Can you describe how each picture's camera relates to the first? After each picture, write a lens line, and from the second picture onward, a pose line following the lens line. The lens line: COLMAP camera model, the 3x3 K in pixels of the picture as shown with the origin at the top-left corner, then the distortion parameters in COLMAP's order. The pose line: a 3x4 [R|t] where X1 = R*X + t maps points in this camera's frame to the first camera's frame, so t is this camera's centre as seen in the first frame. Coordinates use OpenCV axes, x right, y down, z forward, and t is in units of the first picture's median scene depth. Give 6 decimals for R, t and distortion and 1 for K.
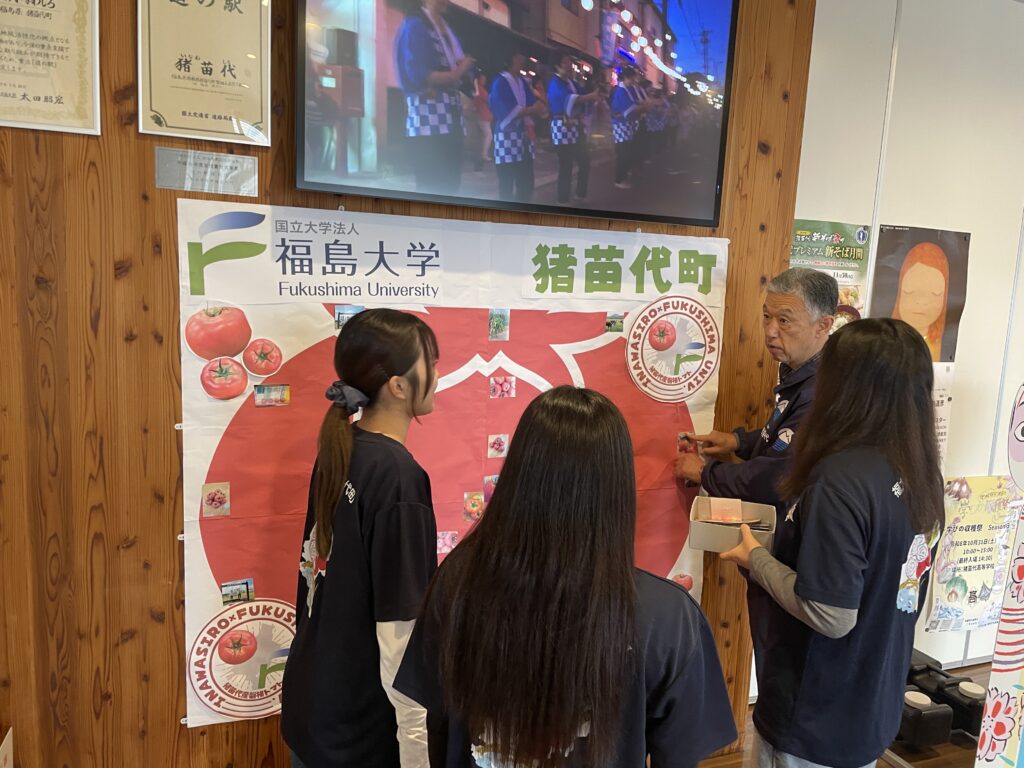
lens RADIAL K [[780.3, 0, 522.1], [0, 780.3, 390.8], [0, 0, 1]] dist [0.085178, -0.117026]
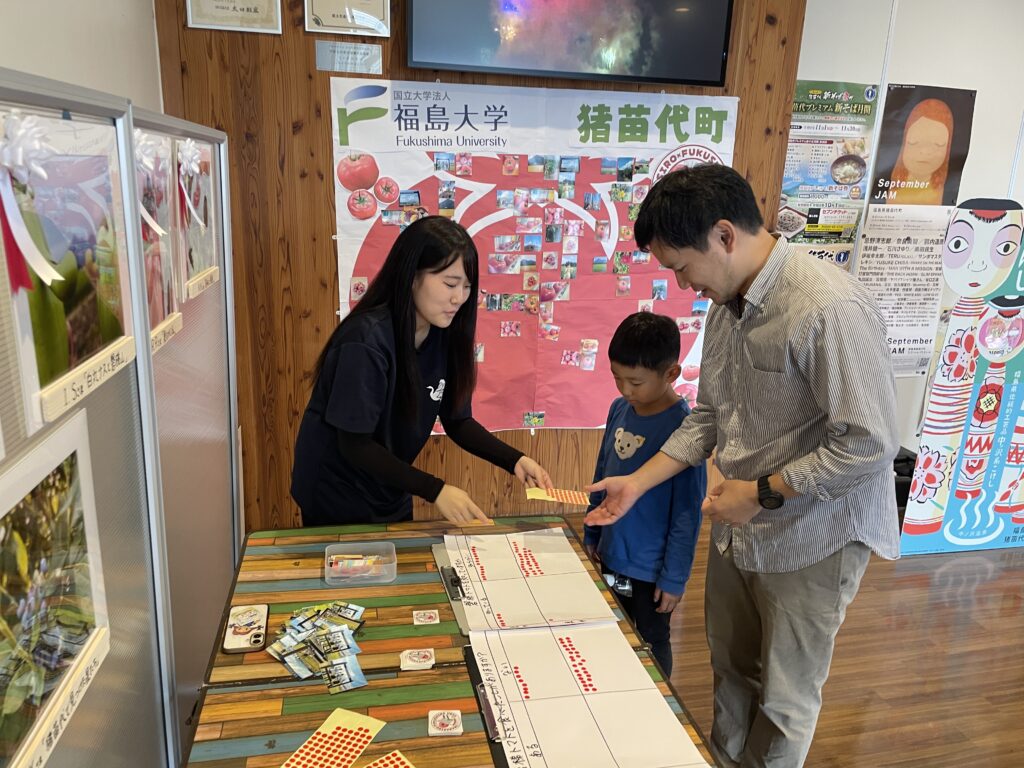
lens RADIAL K [[780.3, 0, 505.3], [0, 780.3, 398.6], [0, 0, 1]] dist [0.085178, -0.117026]
pose [[0.988061, 0.026467, -0.151774, 0.116562], [-0.004882, 0.990018, 0.140860, 0.129446], [0.153987, -0.138437, 0.978327, -0.435188]]
